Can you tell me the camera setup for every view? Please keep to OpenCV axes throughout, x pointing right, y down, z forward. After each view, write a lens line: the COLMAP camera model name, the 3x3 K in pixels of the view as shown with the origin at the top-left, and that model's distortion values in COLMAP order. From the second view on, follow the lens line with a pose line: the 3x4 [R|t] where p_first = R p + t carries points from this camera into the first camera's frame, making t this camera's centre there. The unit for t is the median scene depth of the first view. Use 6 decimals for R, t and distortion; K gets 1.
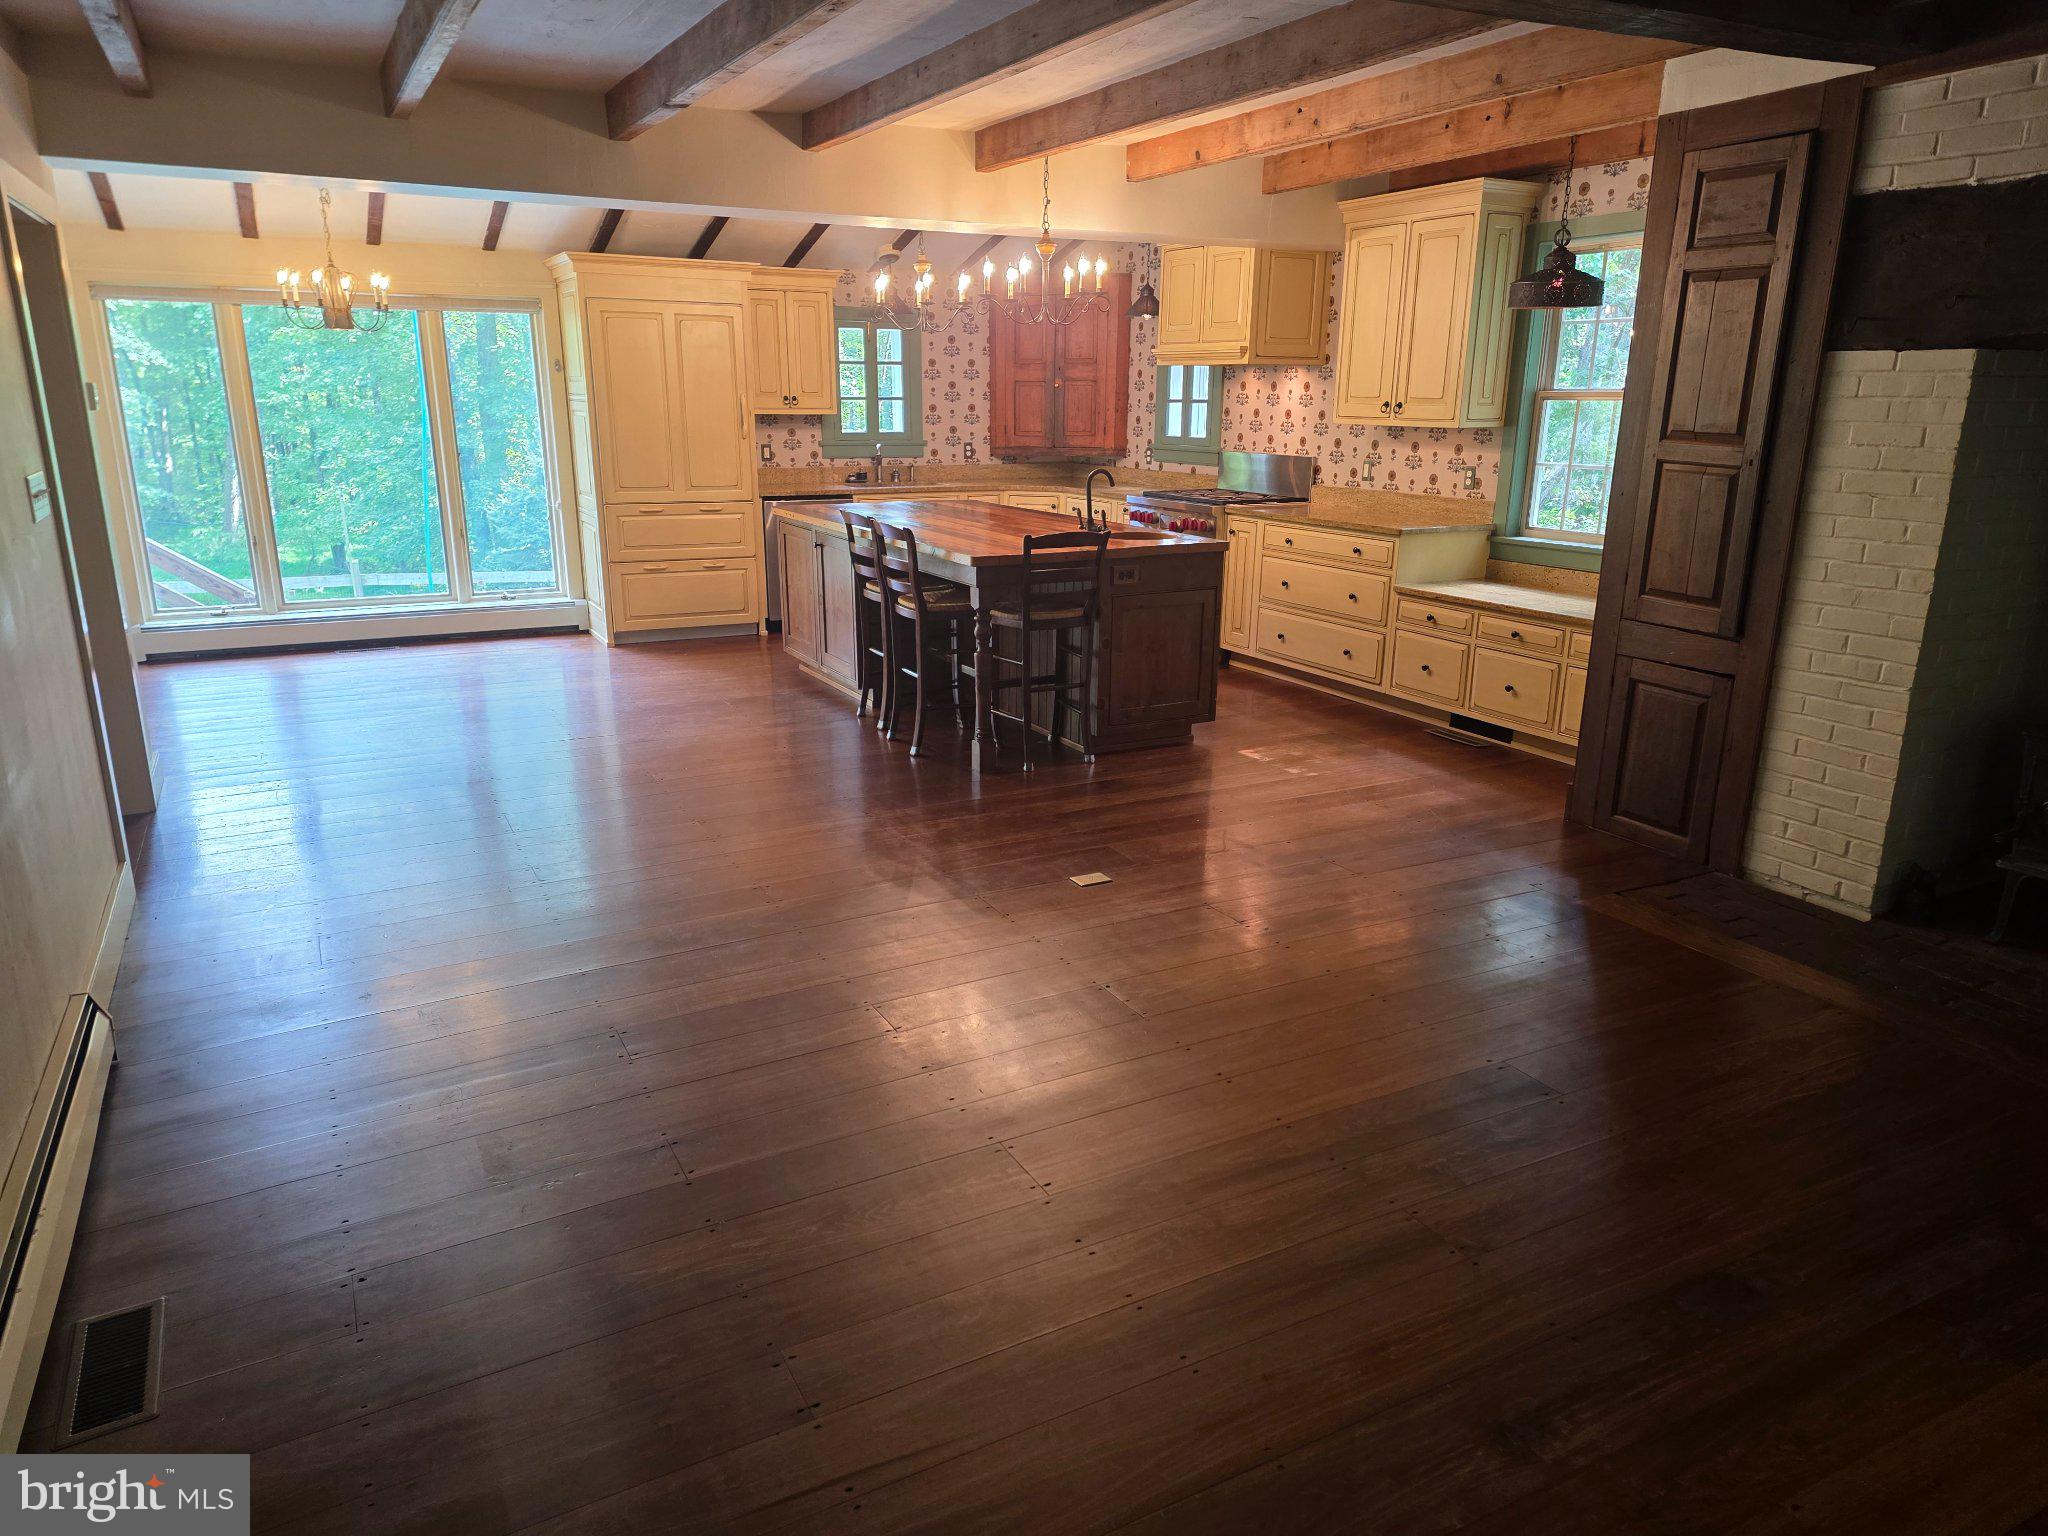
lens RADIAL K [[1358.5, 0, 1024.9], [0, 1358.5, 772.0], [0, 0, 1]] dist [0.064158, -0.014462]
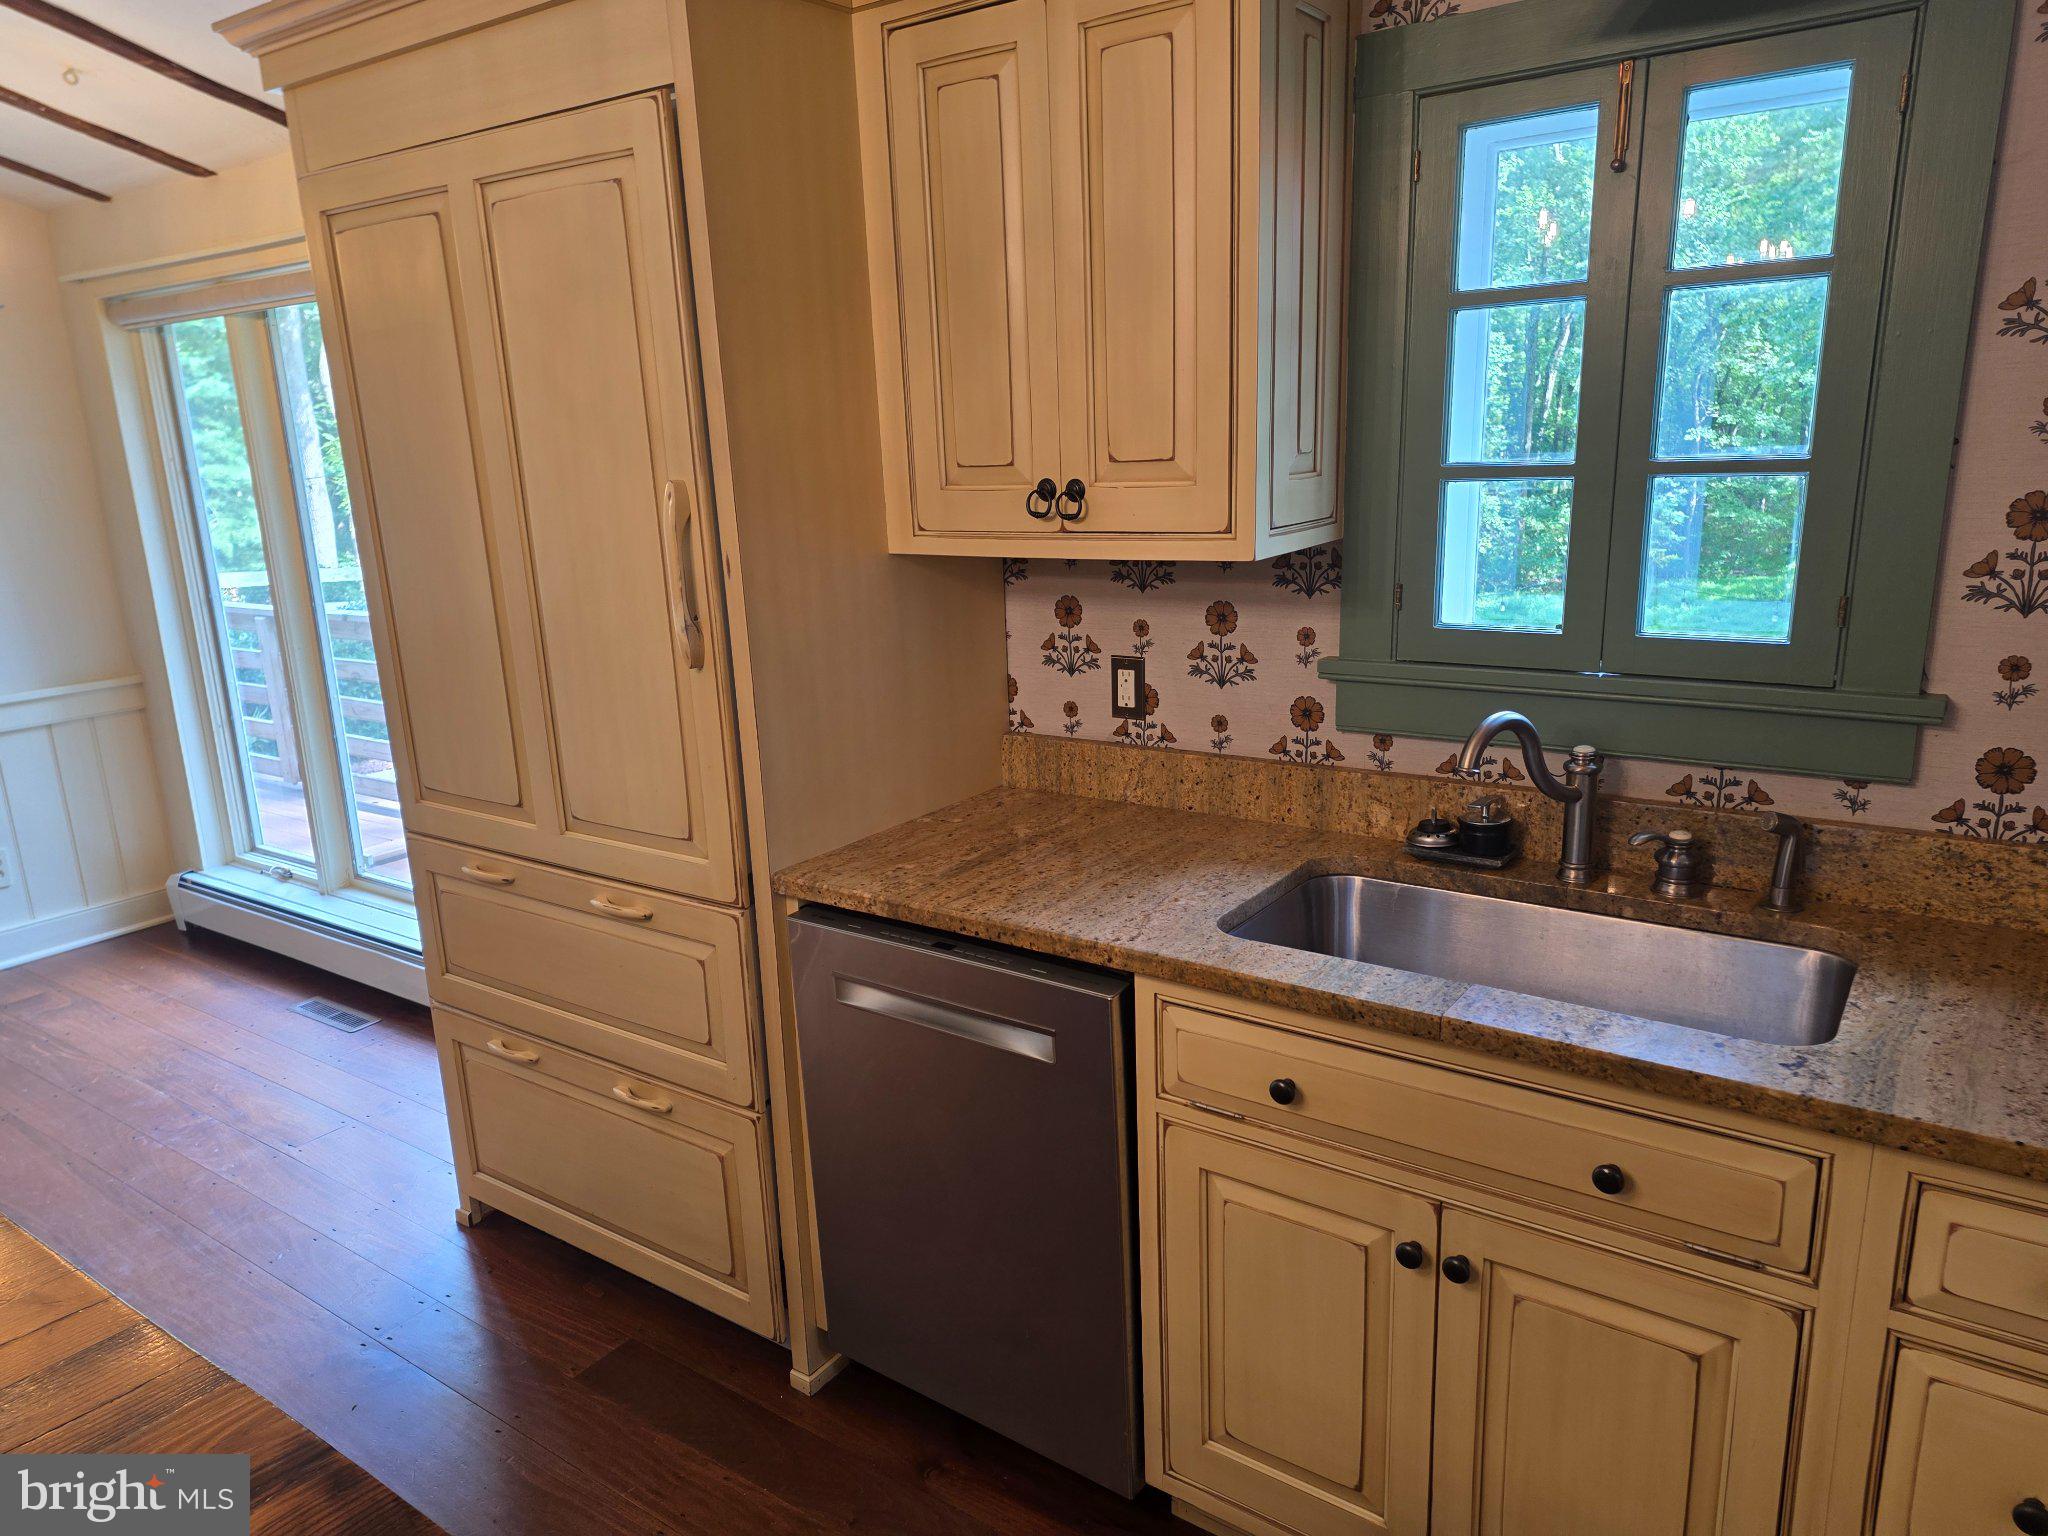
lens RADIAL K [[1358.5, 0, 1013.6], [0, 1358.5, 779.0], [0, 0, 1]] dist [0.064158, -0.014462]
pose [[0.449596, 0.197836, -0.871048, 0.031013], [-0.203464, 0.972211, 0.115793, -0.237648], [0.869750, 0.125167, 0.477355, 0.842711]]
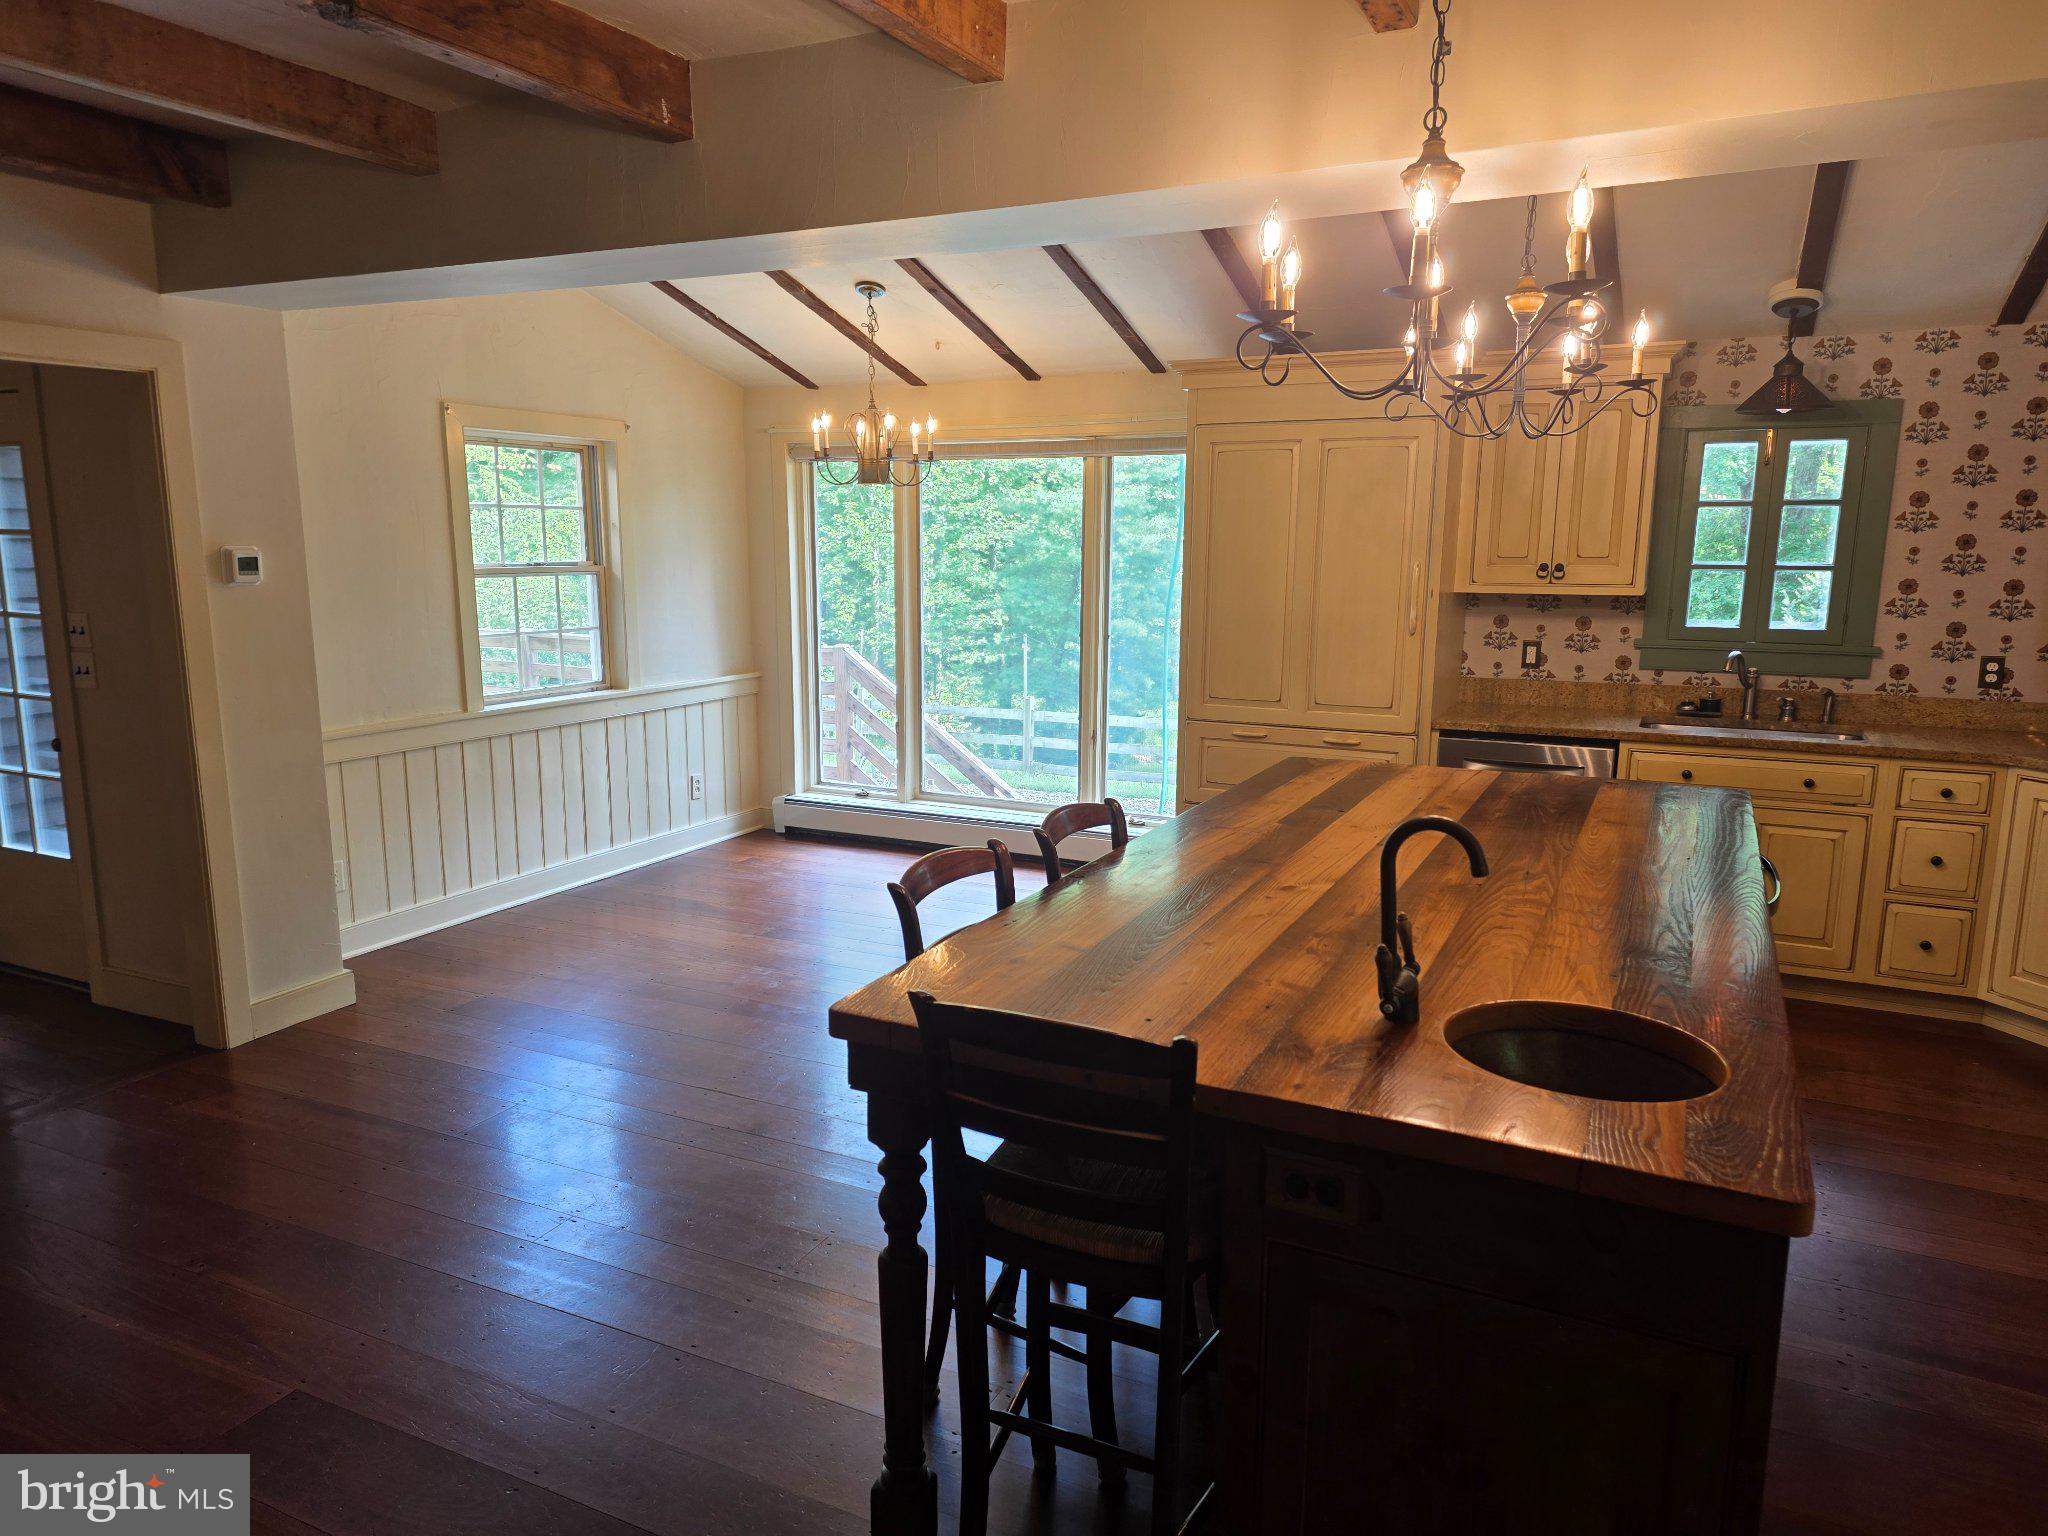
lens RADIAL K [[1358.5, 0, 1034.8], [0, 1358.5, 768.4], [0, 0, 1]] dist [0.064158, -0.014462]
pose [[0.597674, 0.137584, -0.789846, 0.159830], [-0.219709, 0.975558, 0.003680, -0.136408], [0.771047, 0.171337, 0.613294, 0.462225]]
